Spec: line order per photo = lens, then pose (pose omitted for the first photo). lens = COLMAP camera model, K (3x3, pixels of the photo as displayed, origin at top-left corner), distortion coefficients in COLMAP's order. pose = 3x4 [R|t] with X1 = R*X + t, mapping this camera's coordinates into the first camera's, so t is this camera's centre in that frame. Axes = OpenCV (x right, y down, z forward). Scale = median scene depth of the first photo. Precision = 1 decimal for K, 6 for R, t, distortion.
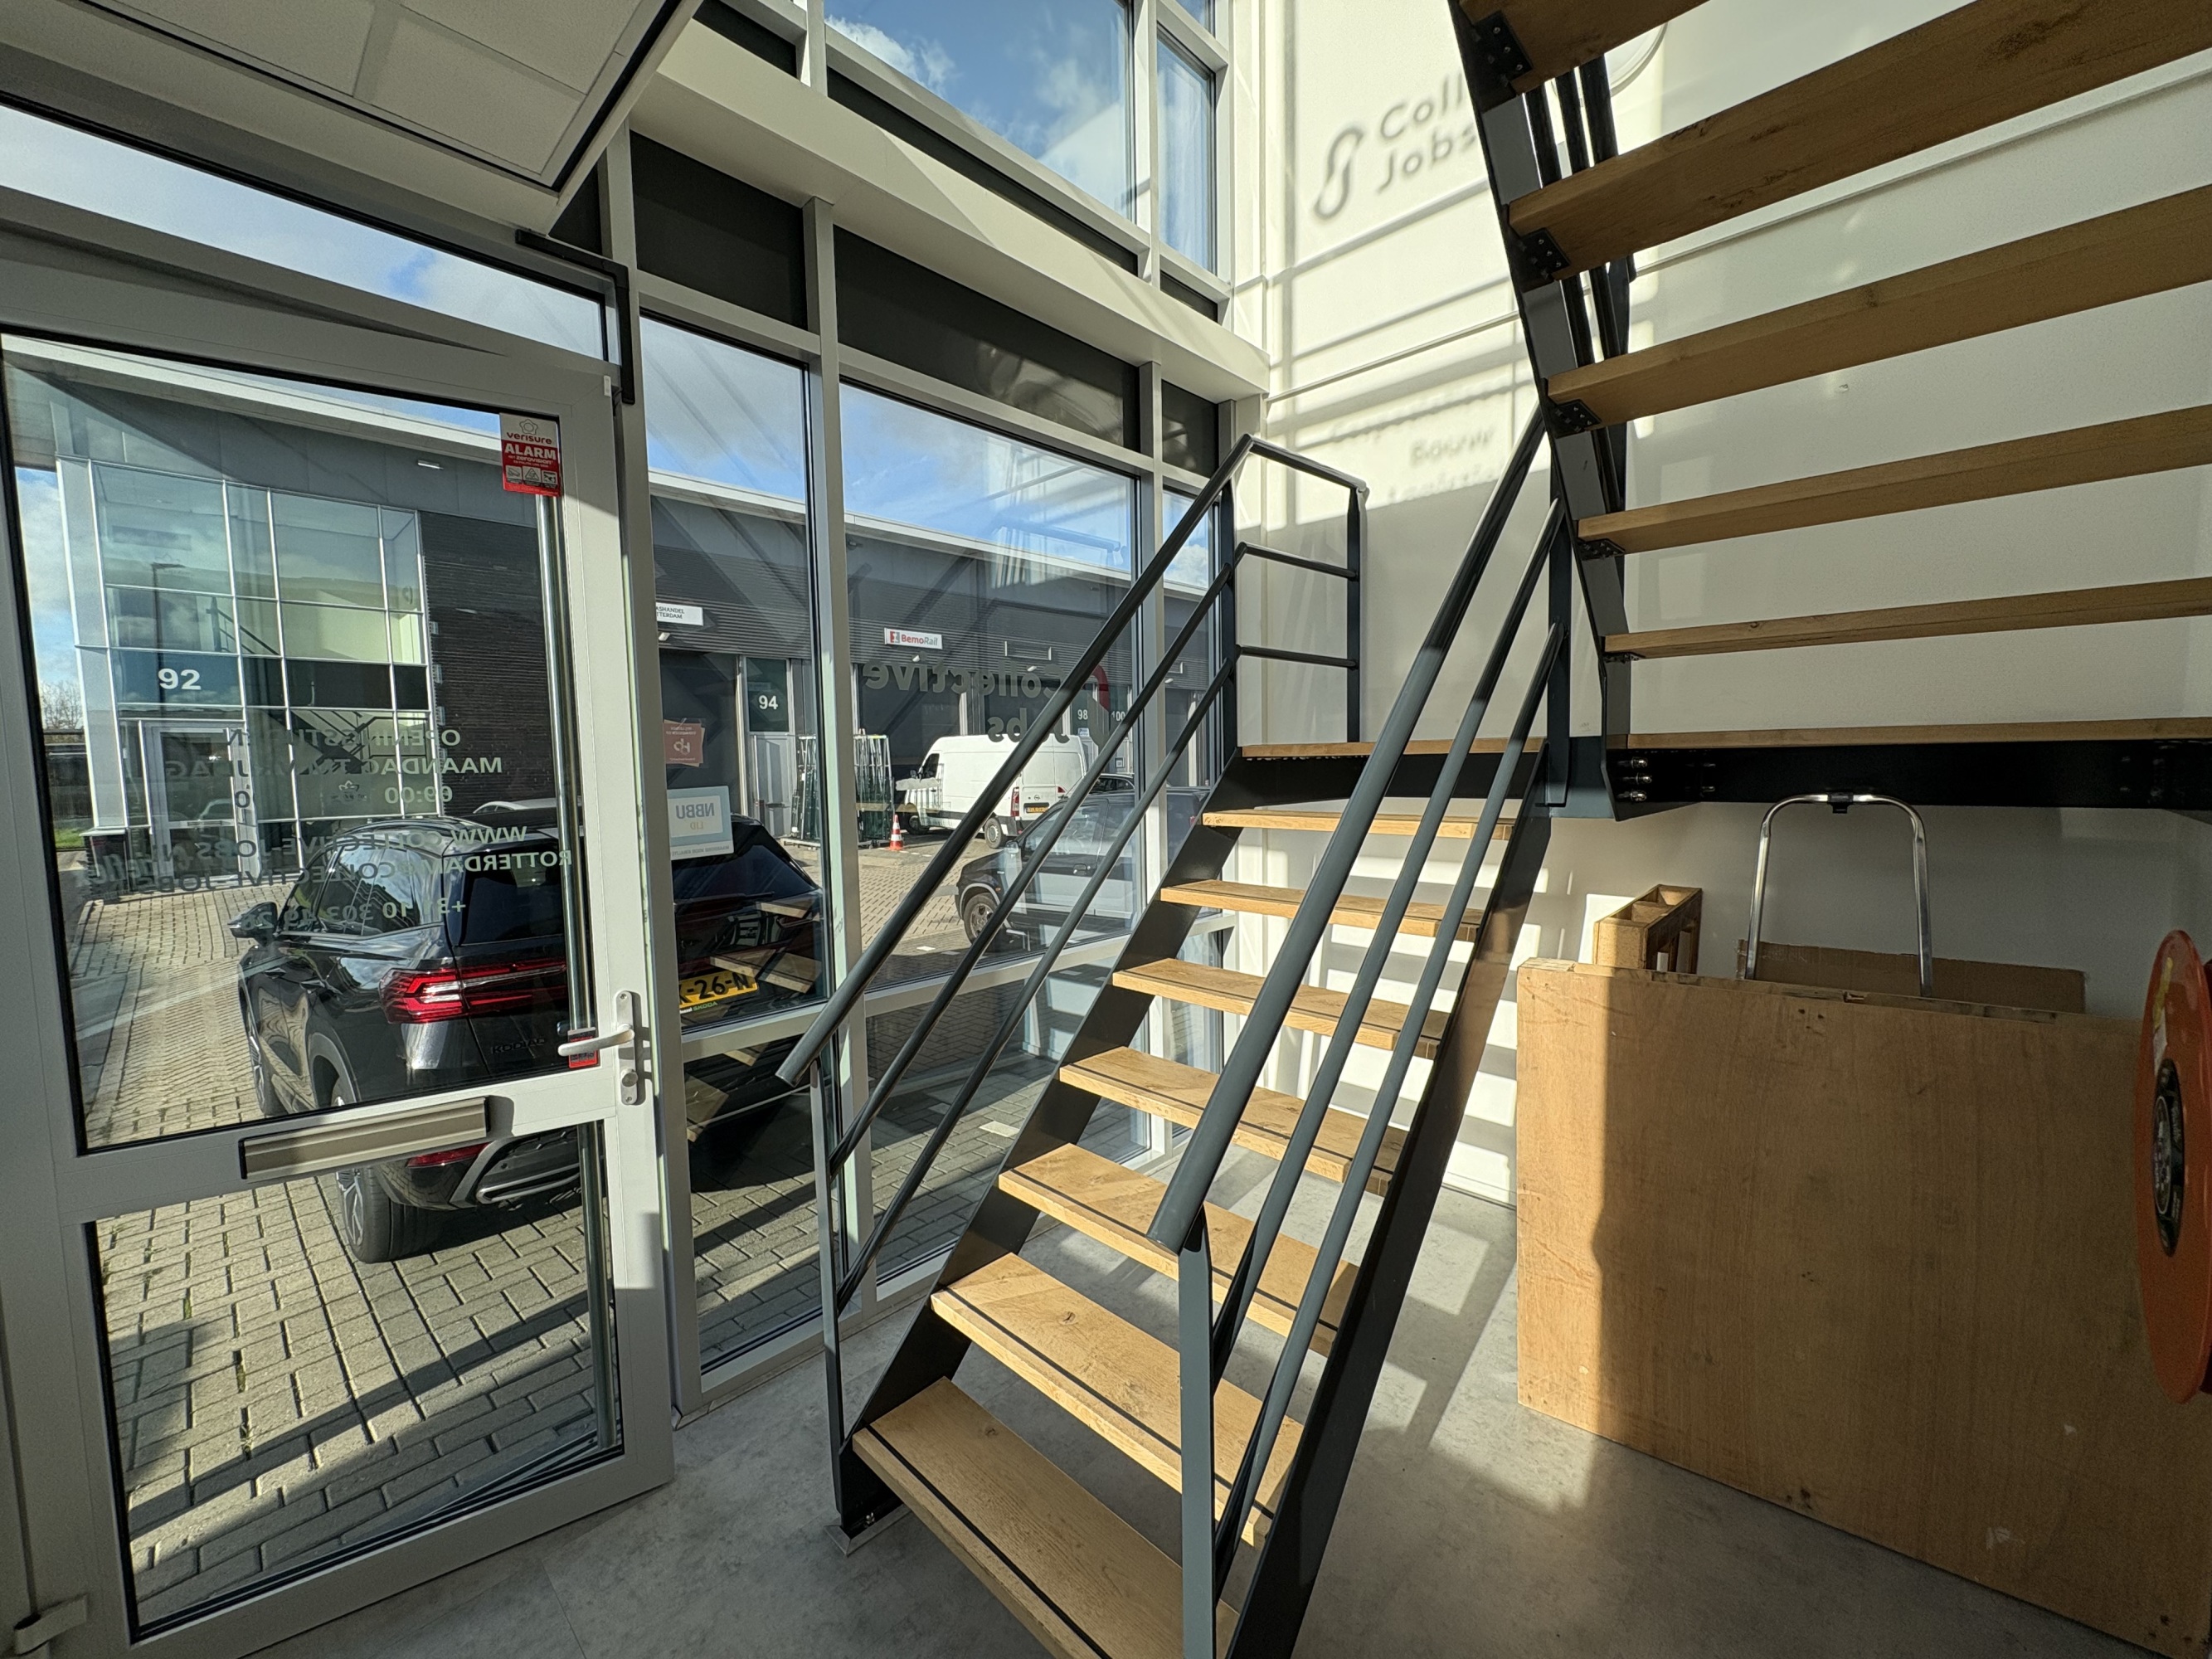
lens RADIAL K [[882.1, 0, 1105.3], [0, 882.1, 827.7], [0, 0, 1]] dist [-0.000581, 0.000072]
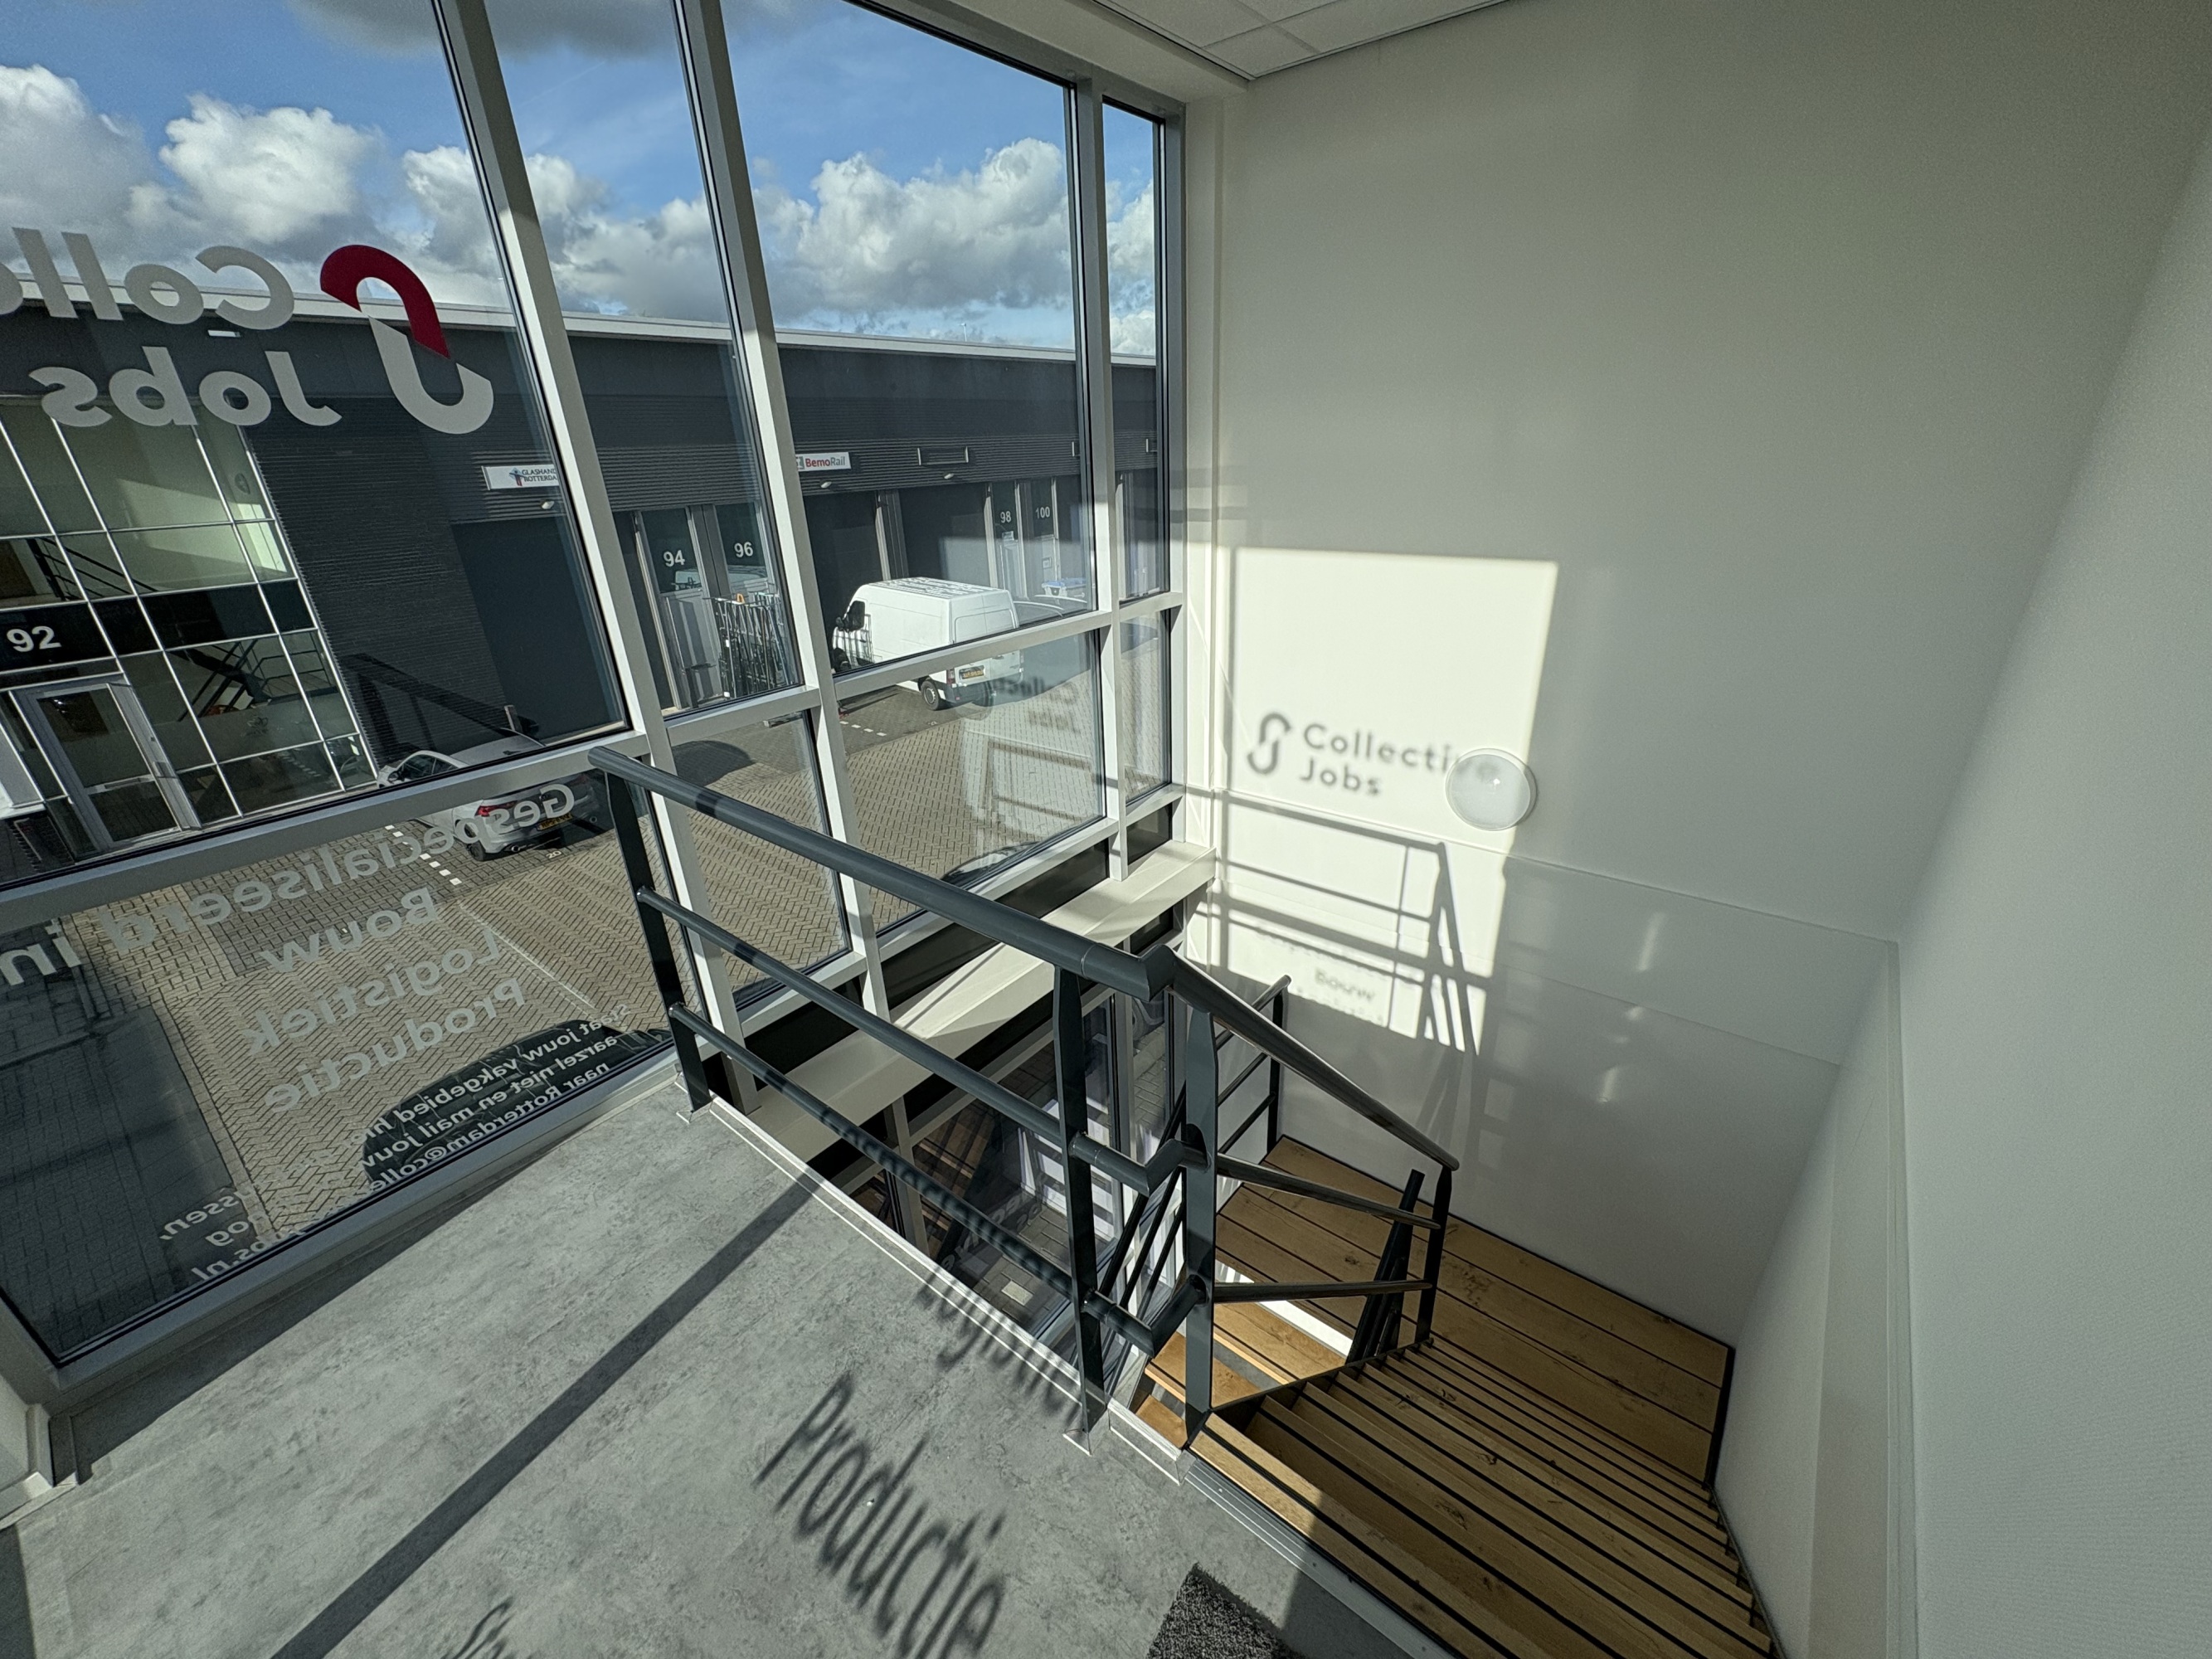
lens RADIAL K [[882.1, 0, 1105.3], [0, 882.1, 827.7], [0, 0, 1]] dist [-0.000581, 0.000072]
pose [[0.995971, -0.054969, 0.070857, -0.006775], [0.028674, 0.943837, 0.329166, -0.177720], [-0.084972, -0.325808, 0.941610, -0.019311]]
